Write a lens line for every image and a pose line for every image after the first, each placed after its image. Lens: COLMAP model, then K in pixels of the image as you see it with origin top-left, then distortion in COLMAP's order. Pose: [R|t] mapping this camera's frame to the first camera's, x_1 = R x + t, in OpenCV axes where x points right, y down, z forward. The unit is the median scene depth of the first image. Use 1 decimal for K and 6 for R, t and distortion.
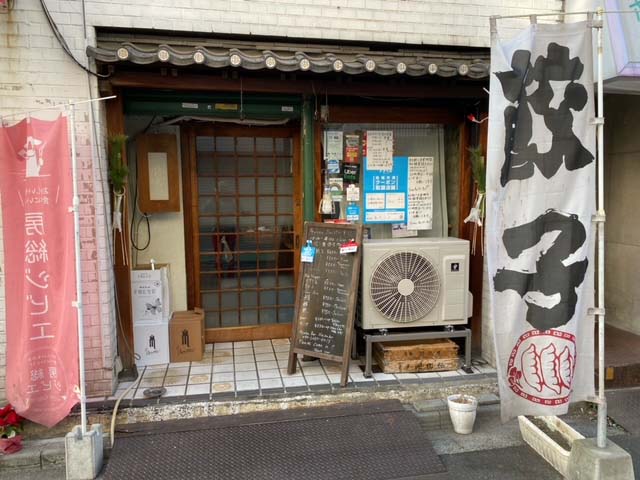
lens RADIAL K [[485.5, 0, 334.0], [0, 485.5, 235.4], [0, 0, 1]] dist [0.013704, -0.020765]
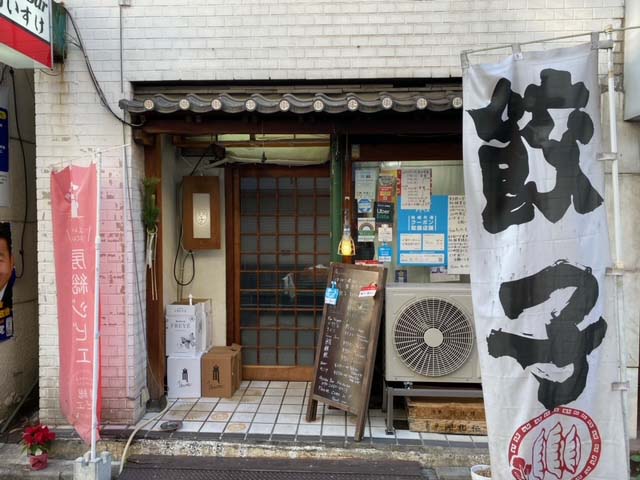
lens RADIAL K [[485.5, 0, 319.5], [0, 485.5, 238.8], [0, 0, 1]] dist [0.013704, -0.020765]
pose [[0.970125, 0.013986, -0.242201, 0.177643], [-0.030092, 0.997564, -0.062928, -0.015990], [0.240731, 0.068336, 0.968183, 0.054452]]
